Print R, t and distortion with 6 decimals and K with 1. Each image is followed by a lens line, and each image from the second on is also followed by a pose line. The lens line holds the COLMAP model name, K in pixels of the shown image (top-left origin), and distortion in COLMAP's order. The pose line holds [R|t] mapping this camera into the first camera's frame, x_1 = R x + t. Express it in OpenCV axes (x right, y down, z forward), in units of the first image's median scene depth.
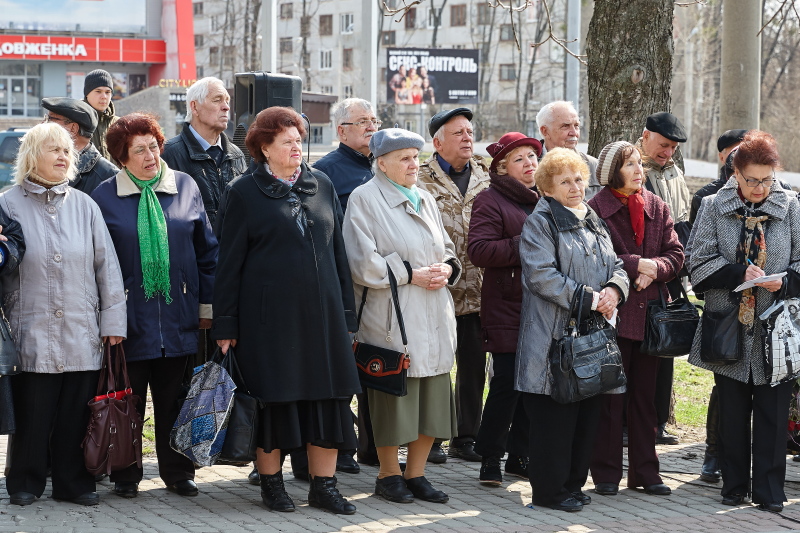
lens RADIAL K [[1936.6, 0, 400.6], [0, 1936.6, 268.1], [0, 0, 1]] dist [-0.027049, 0.000000]
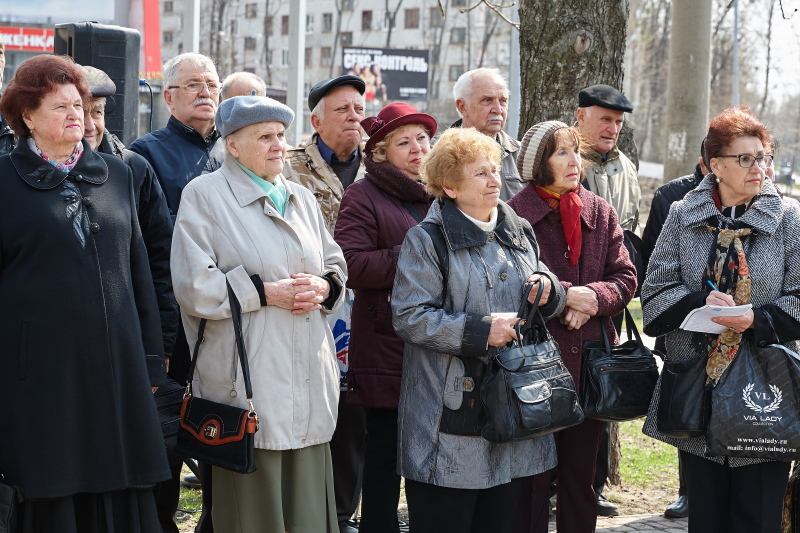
lens RADIAL K [[1382.2, 0, 400.5], [0, 1382.2, 263.6], [0, 0, 1]] dist [-0.060607, 0.000000]
pose [[0.999719, 0.023664, -0.001299, 0.051046], [-0.023633, 0.999524, 0.019810, -0.019094], [0.001767, -0.019774, 0.999803, 0.434506]]
